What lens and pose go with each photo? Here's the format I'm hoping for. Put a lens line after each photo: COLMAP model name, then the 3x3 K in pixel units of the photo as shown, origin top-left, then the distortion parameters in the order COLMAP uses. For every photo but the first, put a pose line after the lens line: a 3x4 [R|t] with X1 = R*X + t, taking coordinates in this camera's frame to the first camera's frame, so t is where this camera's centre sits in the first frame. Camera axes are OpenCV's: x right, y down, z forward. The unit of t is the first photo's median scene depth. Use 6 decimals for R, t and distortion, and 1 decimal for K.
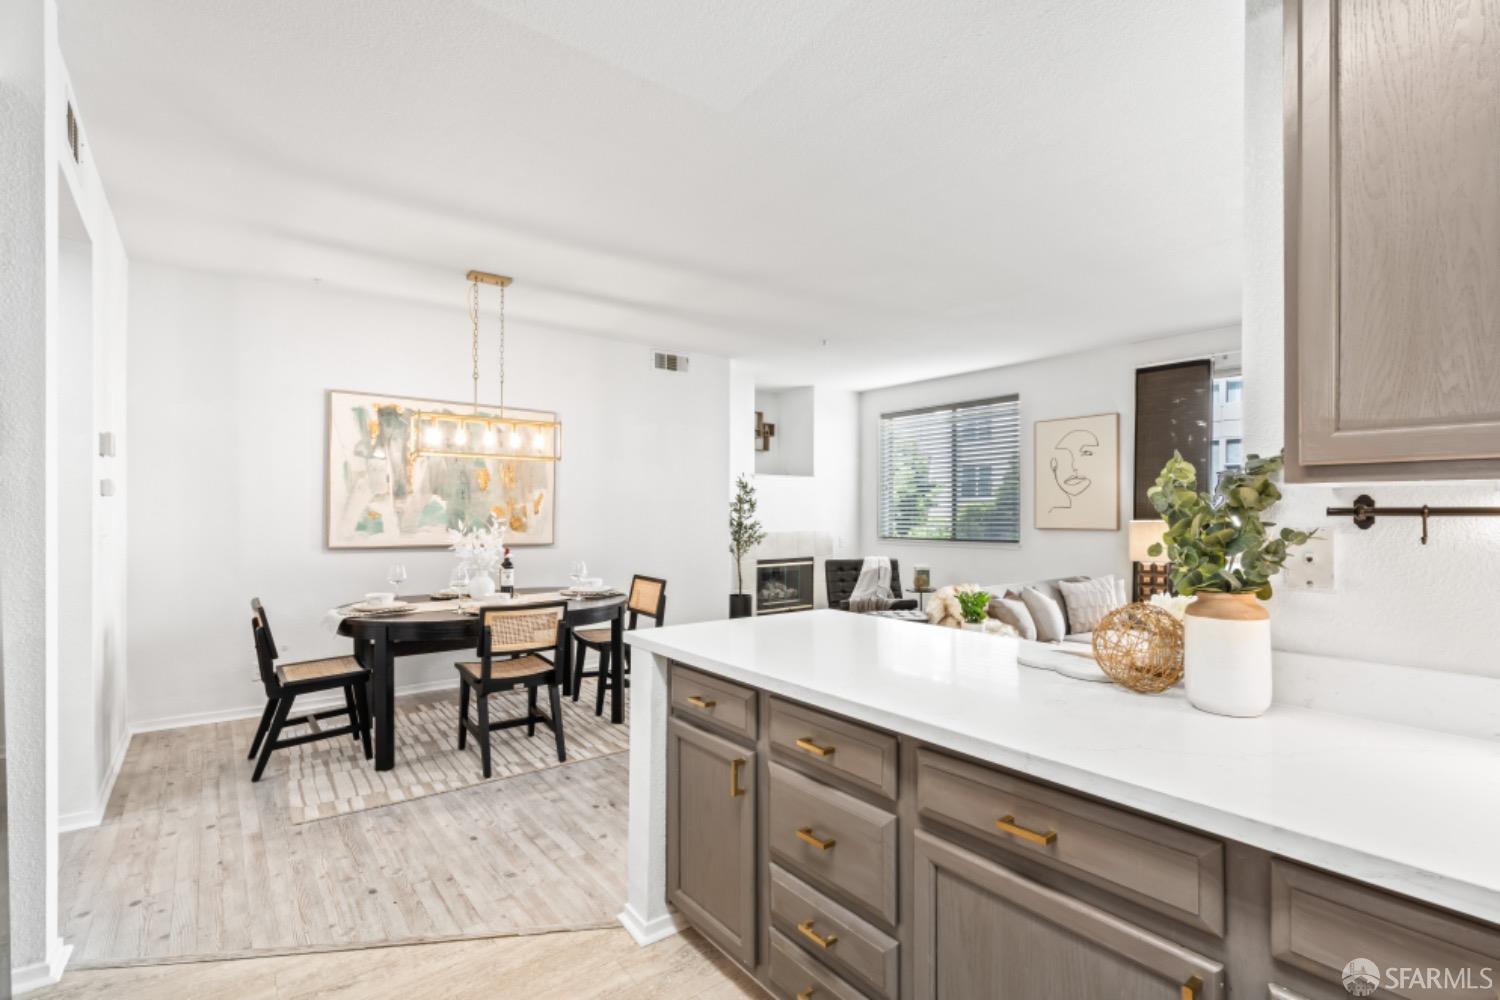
lens RADIAL K [[687.4, 0, 770.2], [0, 687.4, 517.4], [0, 0, 1]] dist [0.000952, 0.000066]
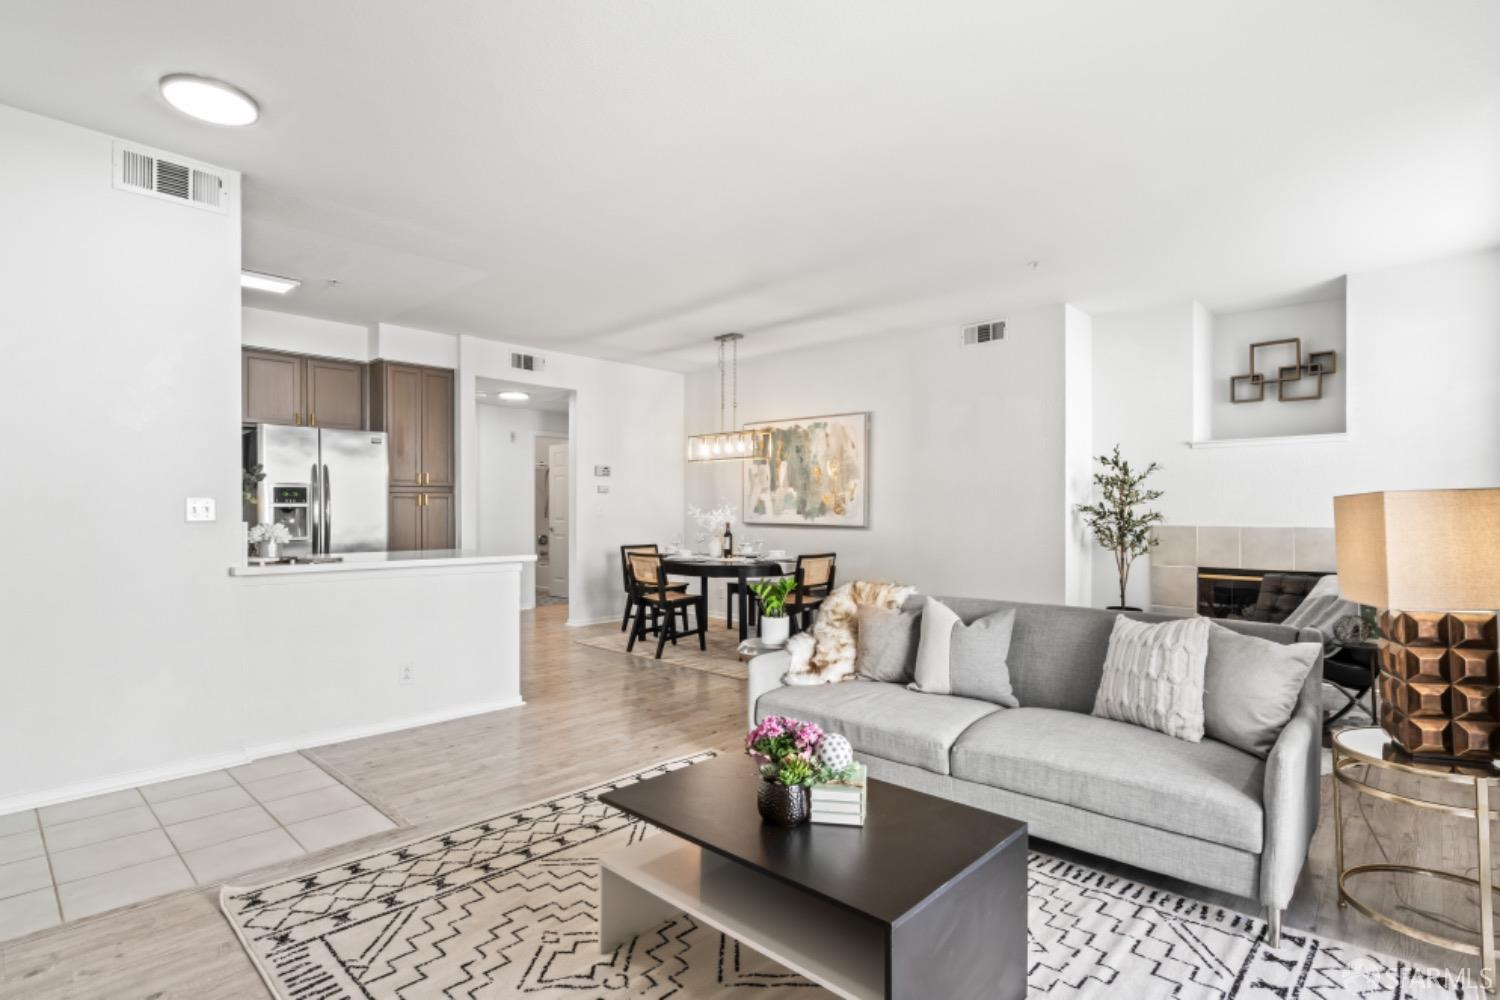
lens RADIAL K [[758.2, 0, 750.0], [0, 758.2, 500.0], [0, 0, 1]] dist [-0.000937, -0.000083]
pose [[0.143674, -0.017950, -0.989462, 0.767249], [-0.010500, 0.999752, -0.019662, 0.017739], [0.989569, 0.013215, 0.143450, 0.527172]]
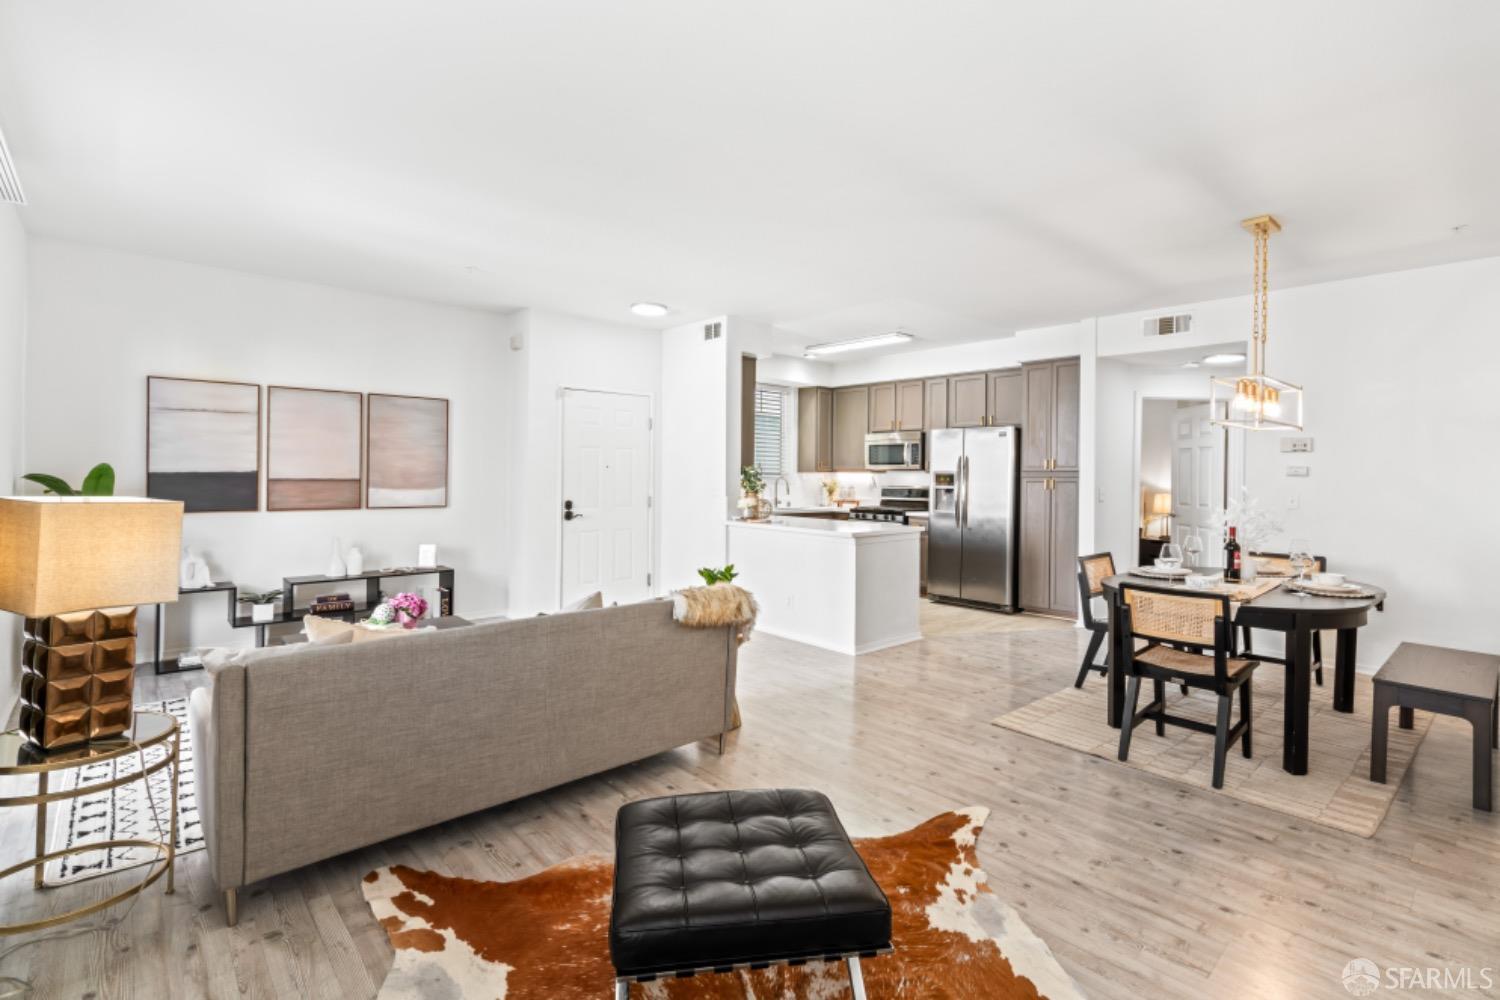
lens RADIAL K [[708.3, 0, 772.3], [0, 708.3, 496.0], [0, 0, 1]] dist [-0.008904, 0.000612]
pose [[-0.996460, -0.013370, -0.083000, 0.190000], [-0.016777, 0.999039, 0.040497, -0.014792], [0.082379, 0.041746, -0.995726, 1.215588]]
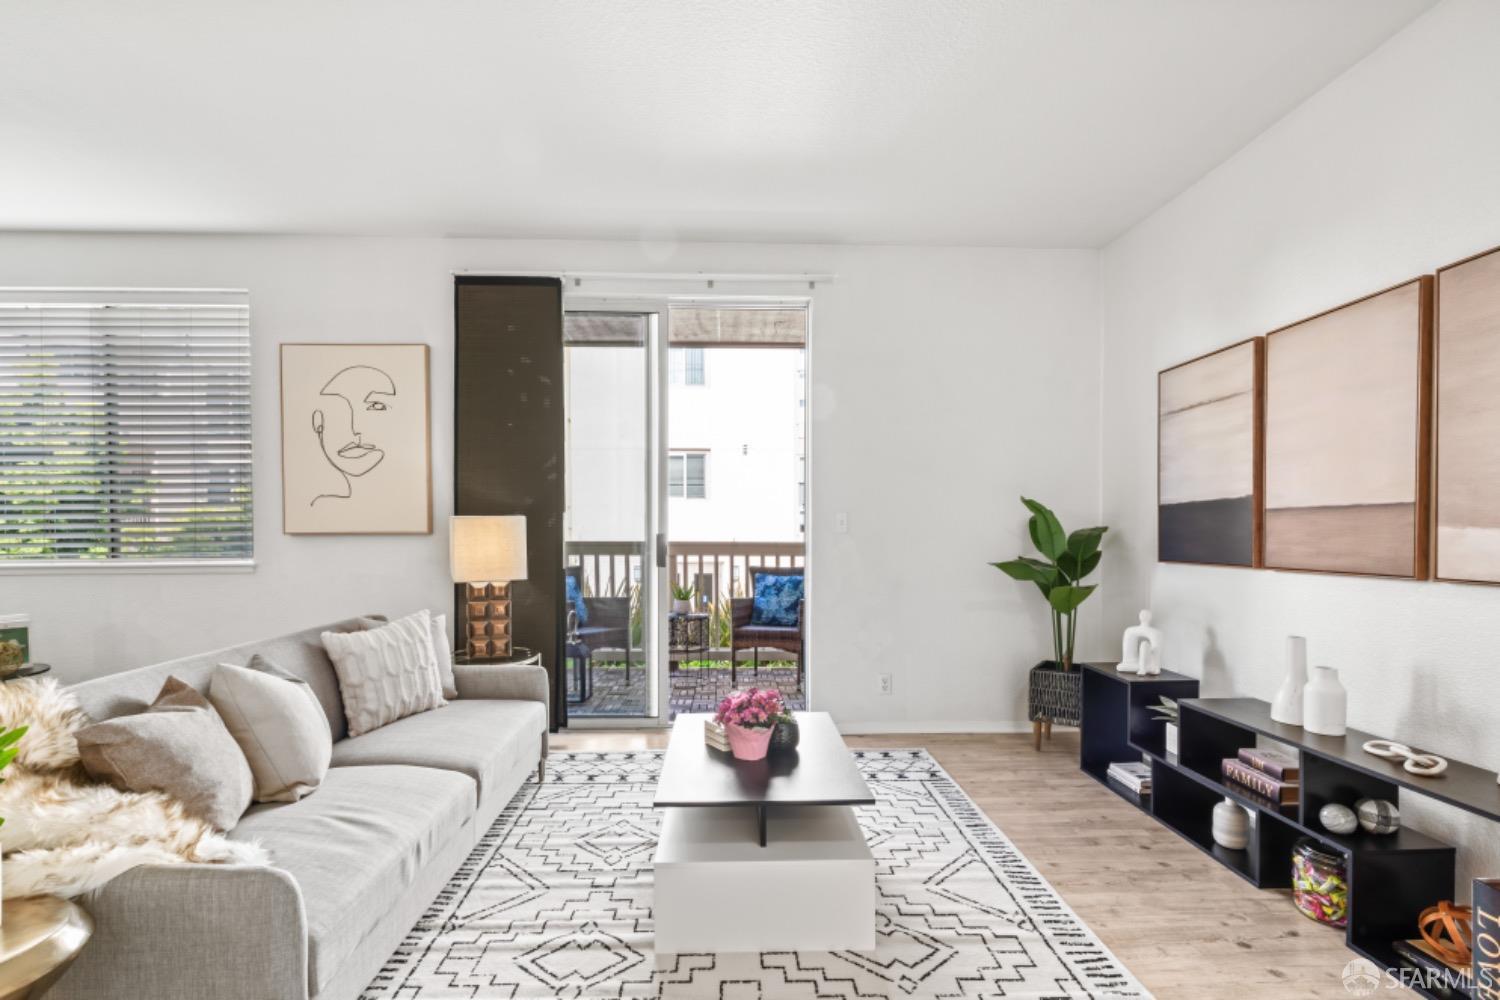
lens RADIAL K [[678.8, 0, 741.0], [0, 678.8, 541.7], [0, 0, 1]] dist [-0.003265, -0.000069]
pose [[0.604173, -0.015338, 0.796706, 0.175635], [0.008975, 0.999882, 0.012443, 0.019789], [-0.796803, -0.000368, 0.604239, 0.381090]]
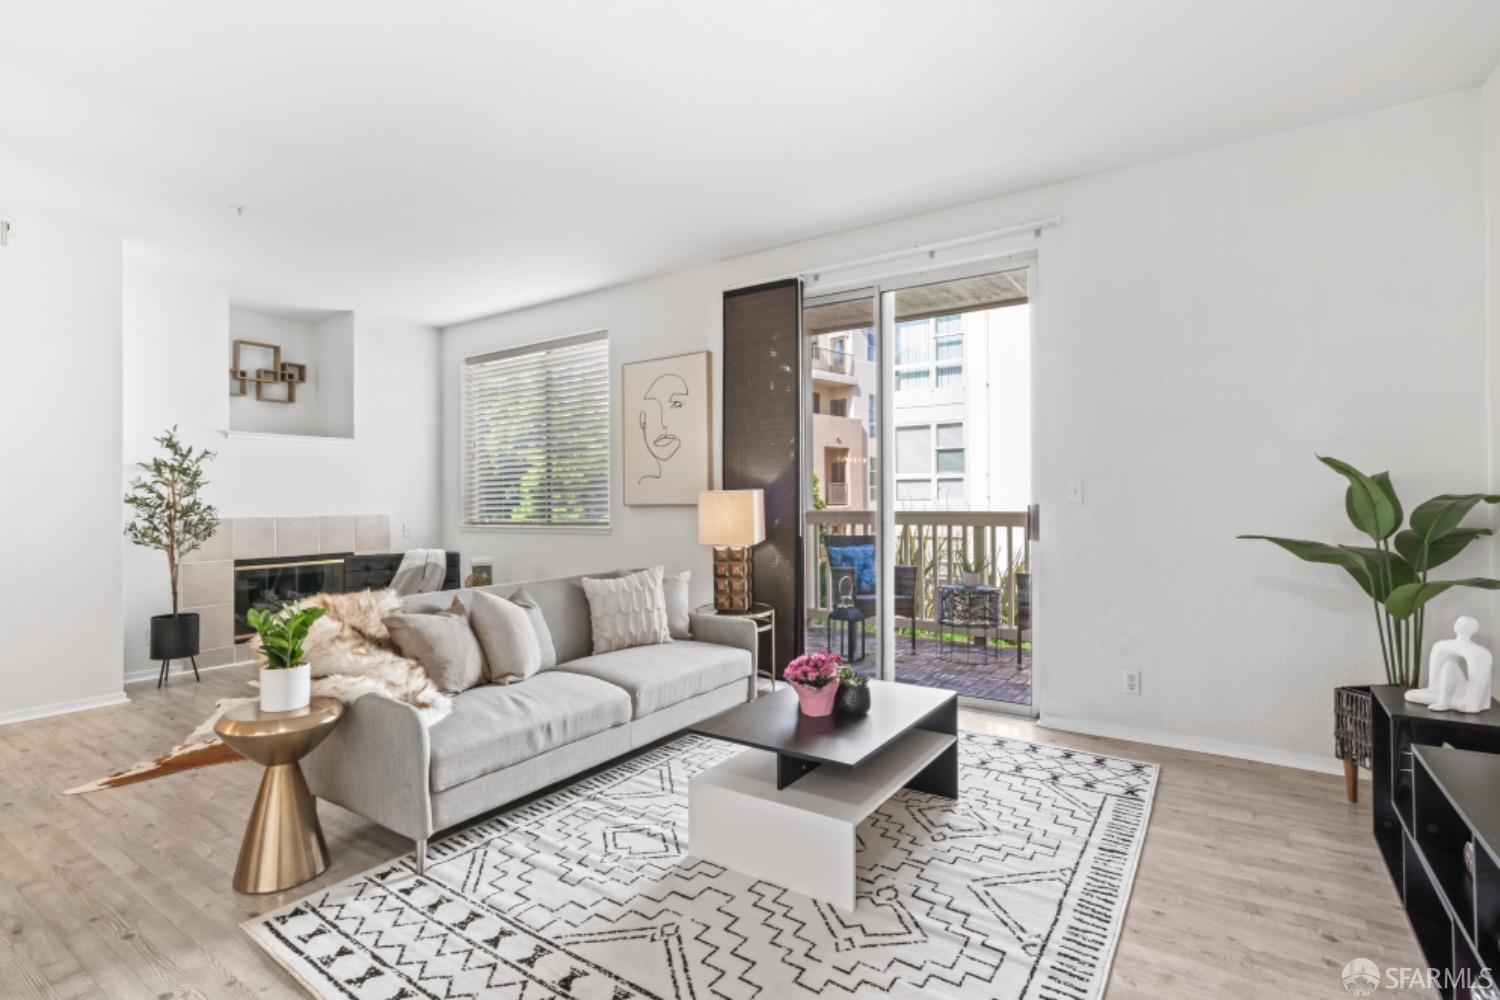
lens RADIAL K [[708.3, 0, 772.3], [0, 708.3, 496.0], [0, 0, 1]] dist [-0.008904, 0.000612]
pose [[0.951865, -0.007197, 0.306433, 0.312619], [0.012309, 0.999815, -0.014755, 0.019827], [-0.306270, 0.017816, 0.951778, 0.221117]]
